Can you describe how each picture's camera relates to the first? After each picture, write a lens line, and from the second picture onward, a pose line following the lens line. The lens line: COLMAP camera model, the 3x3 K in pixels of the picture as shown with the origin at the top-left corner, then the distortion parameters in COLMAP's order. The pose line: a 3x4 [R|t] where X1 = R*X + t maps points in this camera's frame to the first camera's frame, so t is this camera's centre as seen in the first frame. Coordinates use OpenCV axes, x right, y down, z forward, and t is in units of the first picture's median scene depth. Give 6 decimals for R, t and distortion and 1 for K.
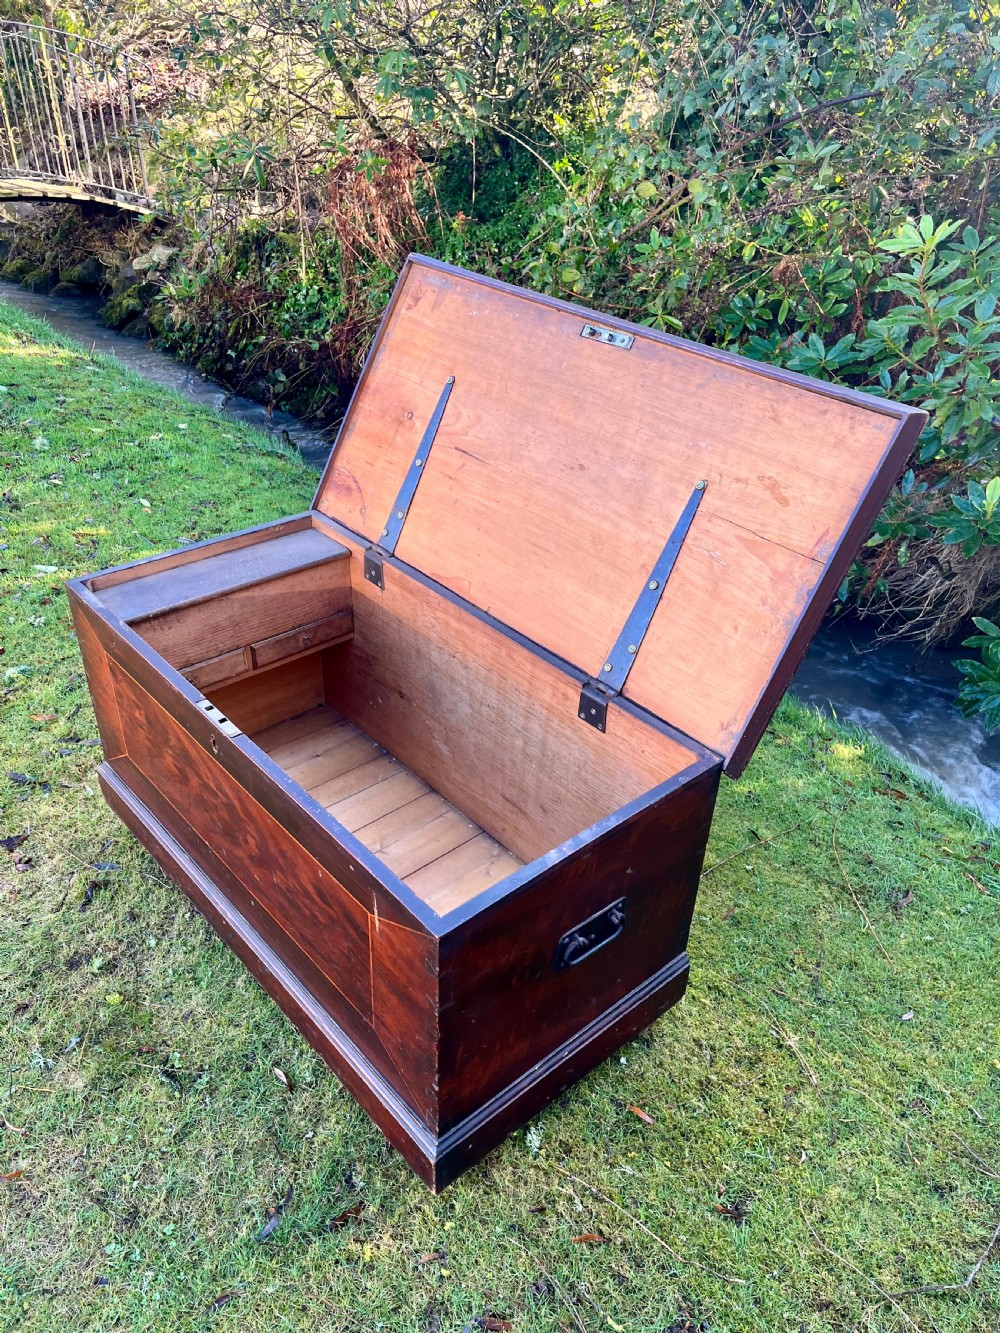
lens RADIAL K [[1014.7, 0, 507.5], [0, 1014.7, 675.6], [0, 0, 1]] dist [0.063177, -0.088071]
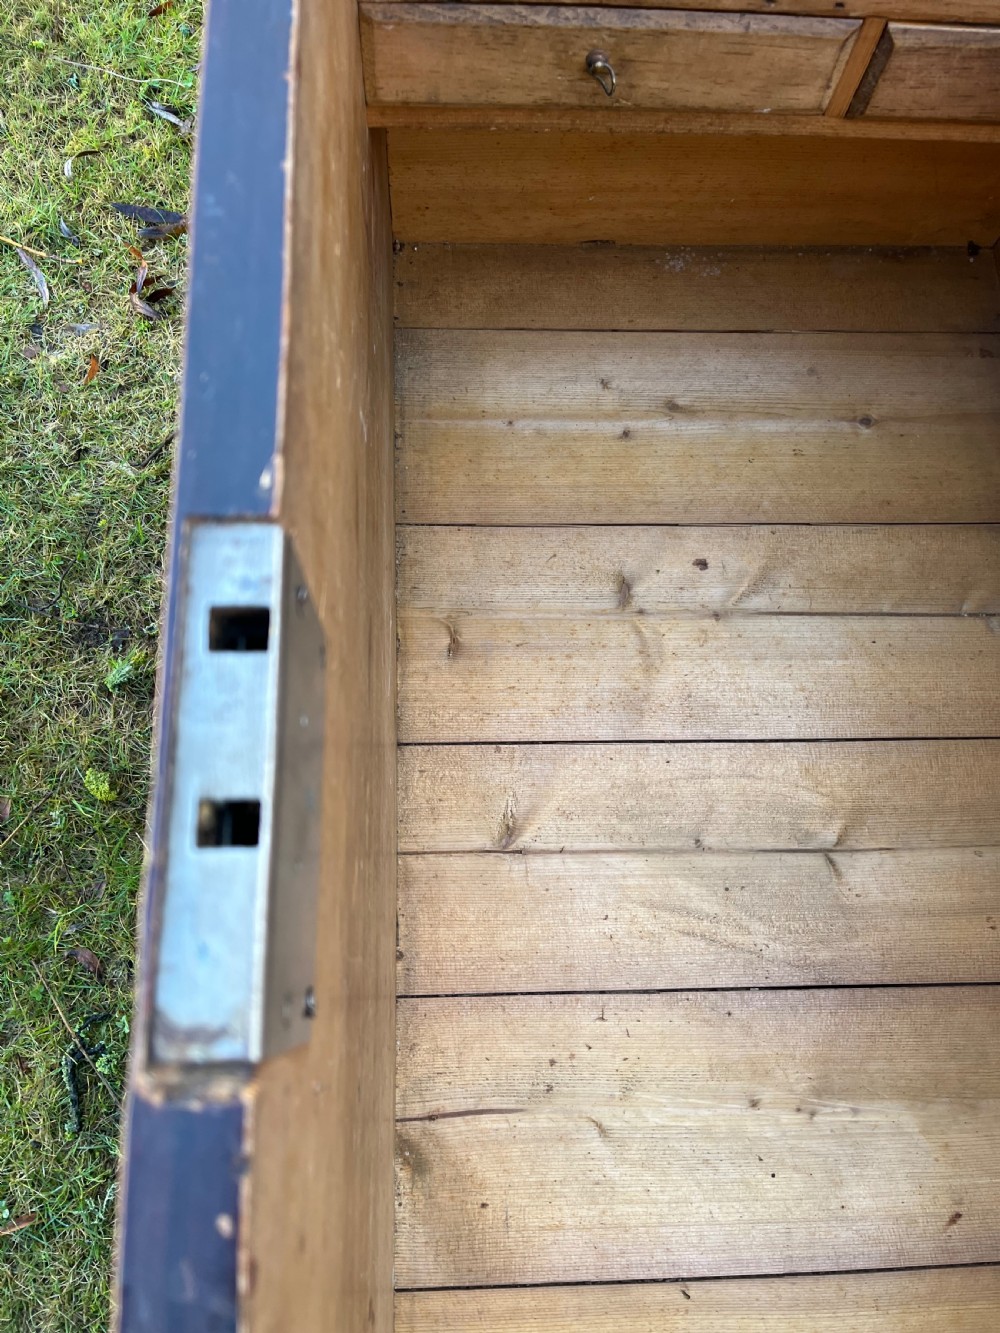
lens RADIAL K [[1014.7, 0, 502.2], [0, 1014.7, 679.9], [0, 0, 1]] dist [0.063177, -0.088071]
pose [[0.764999, 0.617567, -0.182724, -0.156358], [-0.373096, 0.656223, 0.655874, -0.045066], [0.524954, -0.433570, 0.732421, 0.608828]]
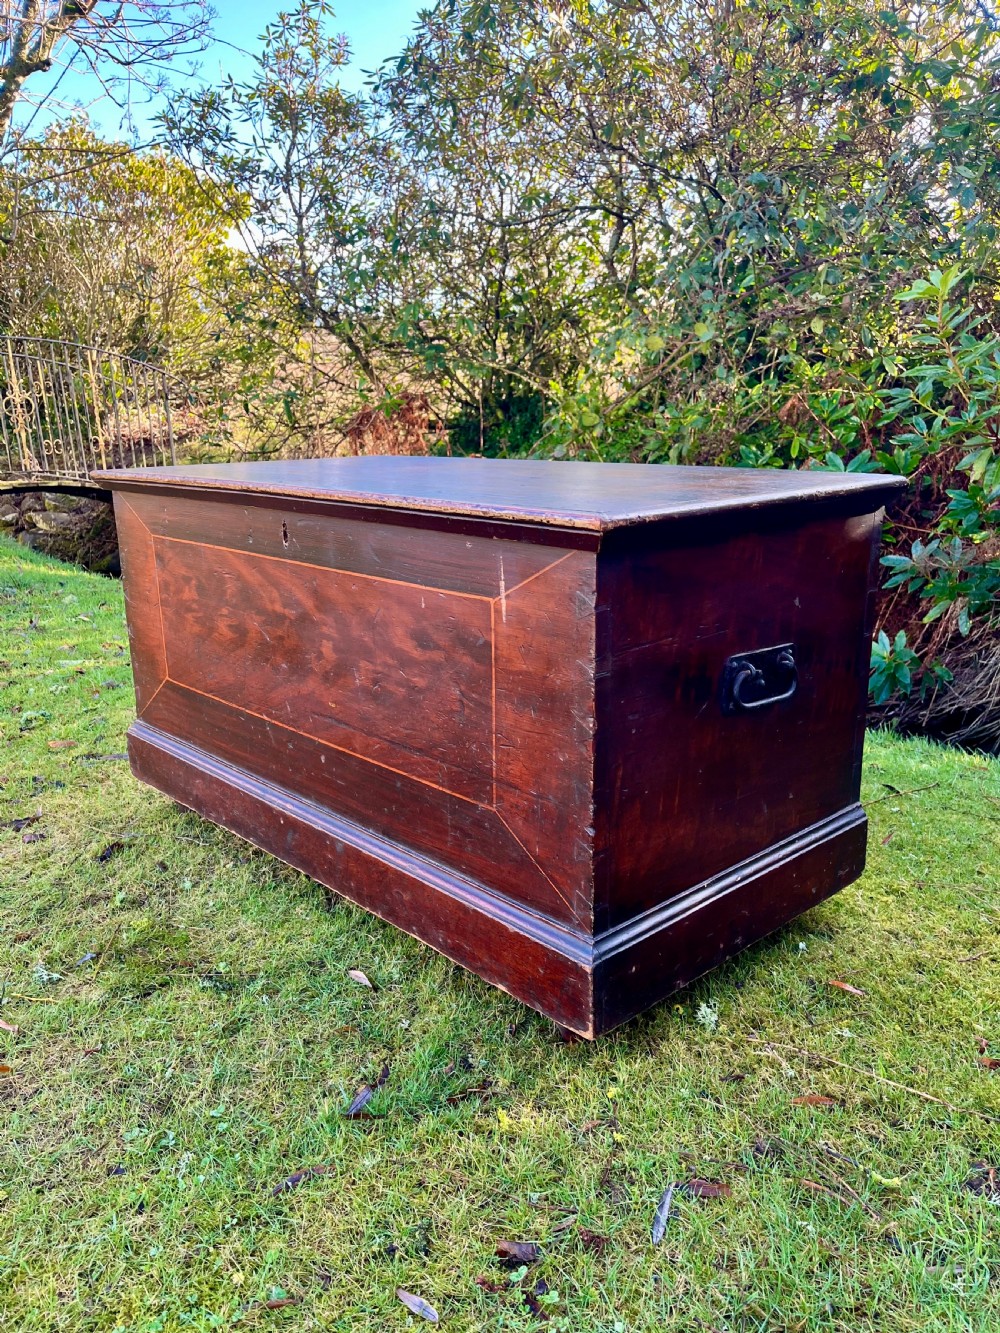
lens RADIAL K [[1014.7, 0, 509.1], [0, 1014.7, 669.6], [0, 0, 1]] dist [0.063177, -0.088071]
pose [[0.998379, -0.055801, 0.011188, -0.076764], [0.056355, 0.941887, -0.331169, 0.312619], [0.007942, 0.331262, 0.943505, 0.152161]]
